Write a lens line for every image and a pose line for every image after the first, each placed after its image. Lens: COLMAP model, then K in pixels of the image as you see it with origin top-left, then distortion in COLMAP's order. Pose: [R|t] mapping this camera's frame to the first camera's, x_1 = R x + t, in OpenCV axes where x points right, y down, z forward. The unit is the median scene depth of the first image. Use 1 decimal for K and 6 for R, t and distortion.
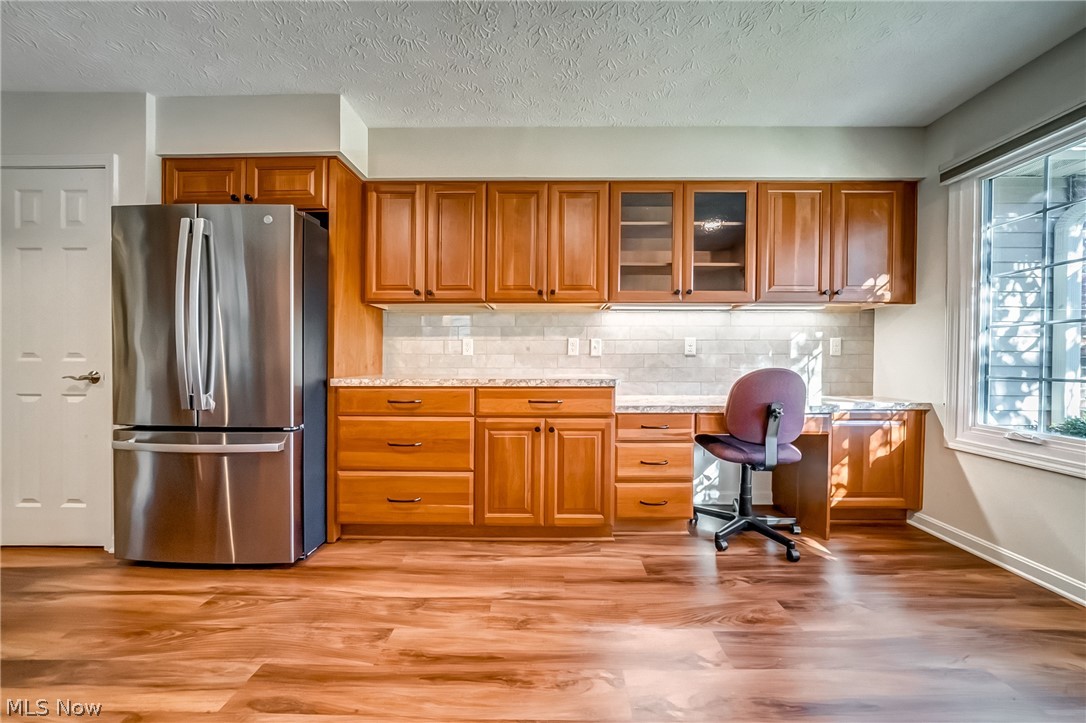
lens RADIAL K [[383.3, 0, 532.3], [0, 383.3, 373.5], [0, 0, 1]] dist [-0.001248, -0.000044]
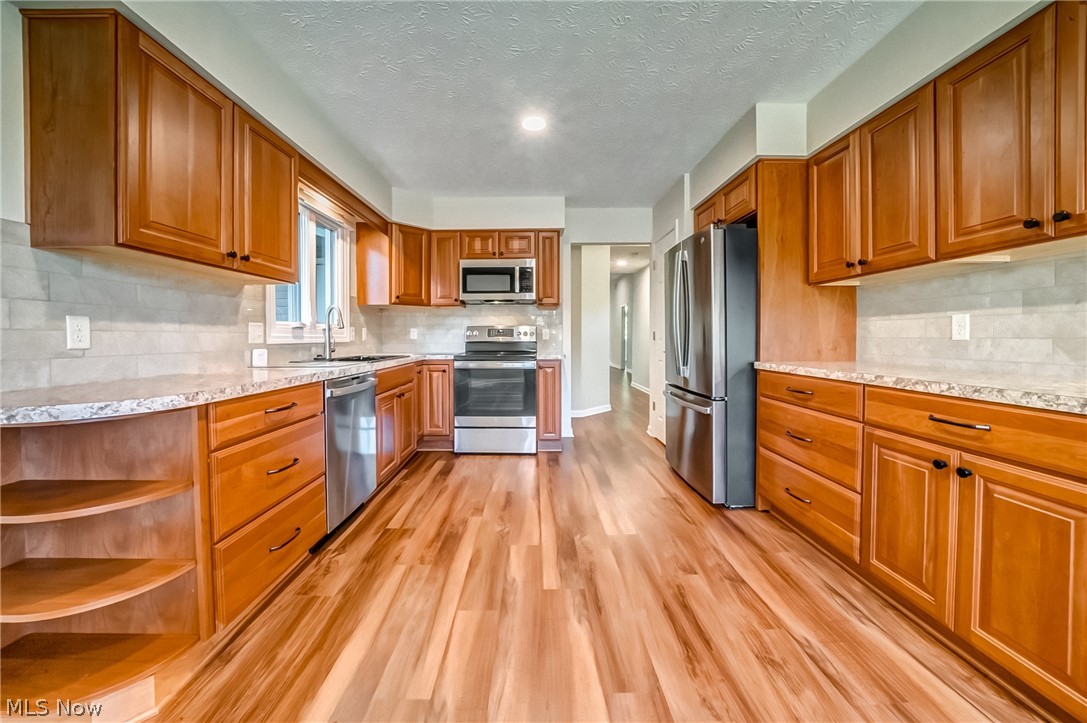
lens RADIAL K [[403.4, 0, 540.3], [0, 403.4, 361.5], [0, 0, 1]] dist [-0.020590, 0.000078]
pose [[0.019857, 0.057905, -0.998125, 0.610564], [-0.032238, 0.997839, 0.057247, -0.032790], [0.999283, 0.031040, 0.021681, 0.345846]]
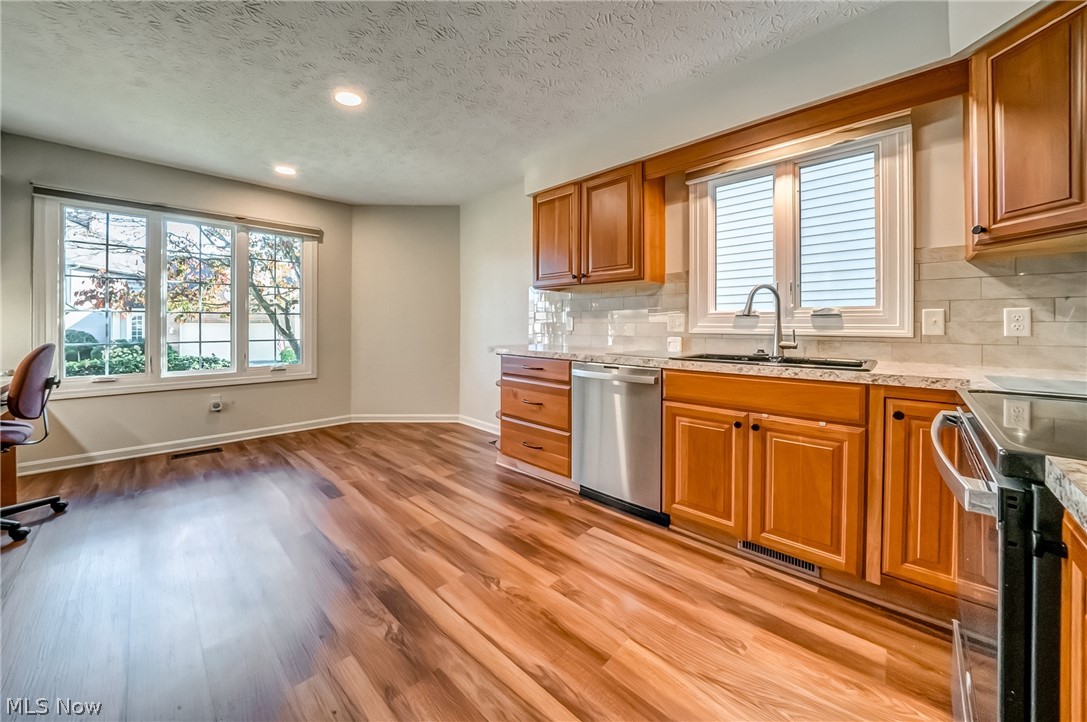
lens RADIAL K [[393.2, 0, 535.8], [0, 393.2, 326.4], [0, 0, 1]] dist [-0.001331, -0.000017]
pose [[-0.713048, -0.002187, 0.701112, -1.137717], [0.024856, 0.999288, 0.028396, -0.059897], [-0.700674, 0.037674, -0.712486, 0.797207]]
